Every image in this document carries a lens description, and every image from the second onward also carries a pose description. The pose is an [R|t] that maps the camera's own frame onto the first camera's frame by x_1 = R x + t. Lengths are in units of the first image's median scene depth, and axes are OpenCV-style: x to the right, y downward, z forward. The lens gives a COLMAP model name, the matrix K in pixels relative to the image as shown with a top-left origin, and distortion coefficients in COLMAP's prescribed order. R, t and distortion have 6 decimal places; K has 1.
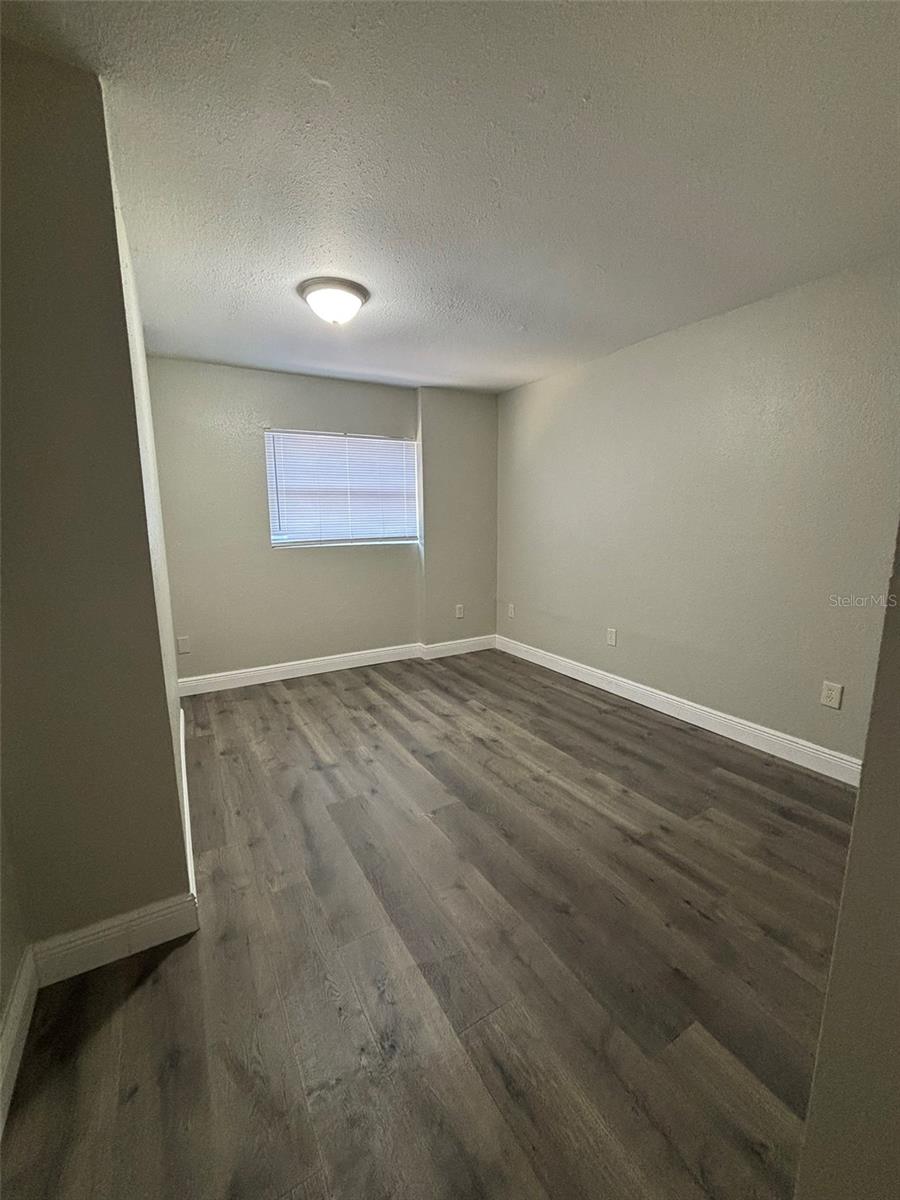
lens RADIAL K [[486.3, 0, 448.5], [0, 486.3, 598.8], [0, 0, 1]] dist [0.000361, 0.001452]
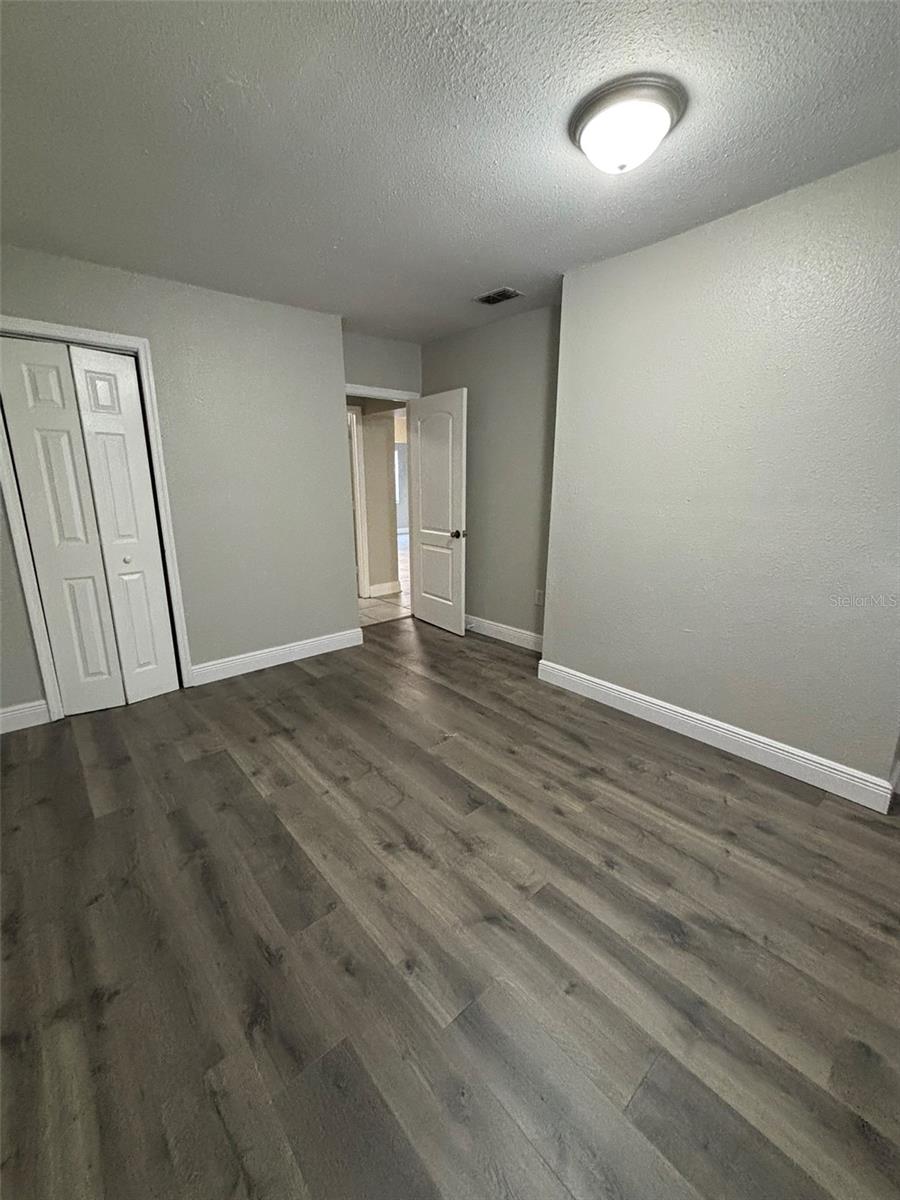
lens RADIAL K [[486.3, 0, 451.3], [0, 486.3, 598.1], [0, 0, 1]] dist [0.000361, 0.001452]
pose [[-0.982554, 0.056510, -0.177182, 0.110227], [-0.019354, 0.916475, 0.399623, -0.250053], [0.184965, 0.396080, -0.899393, 1.464834]]
